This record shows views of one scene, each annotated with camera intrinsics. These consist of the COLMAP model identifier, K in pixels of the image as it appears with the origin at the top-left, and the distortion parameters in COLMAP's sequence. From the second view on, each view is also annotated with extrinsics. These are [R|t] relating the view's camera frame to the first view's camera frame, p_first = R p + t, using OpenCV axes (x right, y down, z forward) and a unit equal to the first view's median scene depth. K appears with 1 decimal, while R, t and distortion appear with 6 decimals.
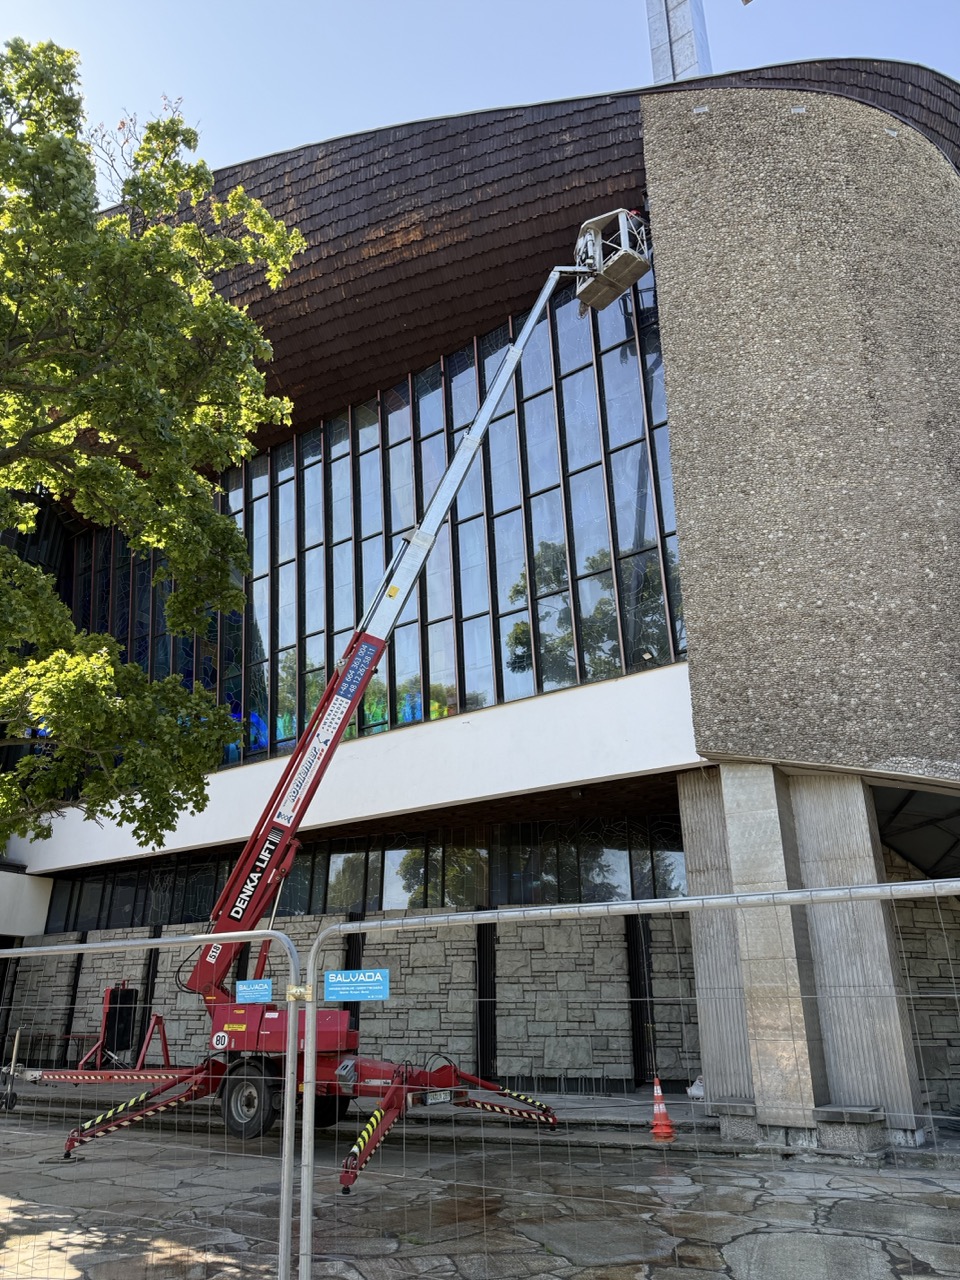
lens RADIAL K [[901.6, 0, 480.0], [0, 901.6, 640.0], [0, 0, 1]] dist [0.036901, -0.044943]
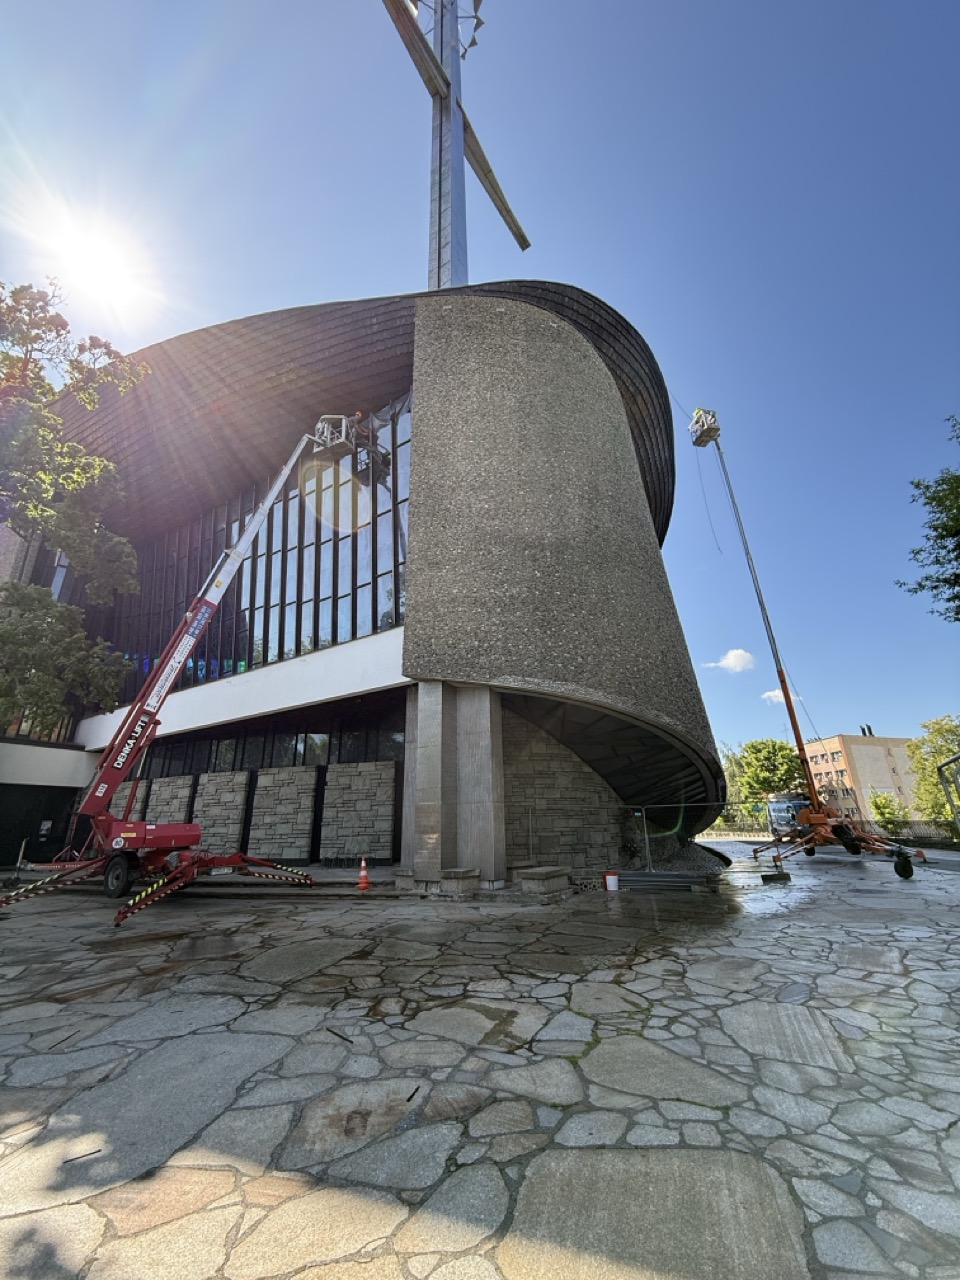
lens RADIAL K [[505.2, 0, 480.0], [0, 505.2, 640.0], [0, 0, 1]] dist [-0.000056, 0.000099]
pose [[0.997753, -0.000773, 0.067001, 0.294792], [-0.001760, 0.999286, 0.037741, 0.017814], [-0.066983, -0.037774, 0.997039, 0.013184]]
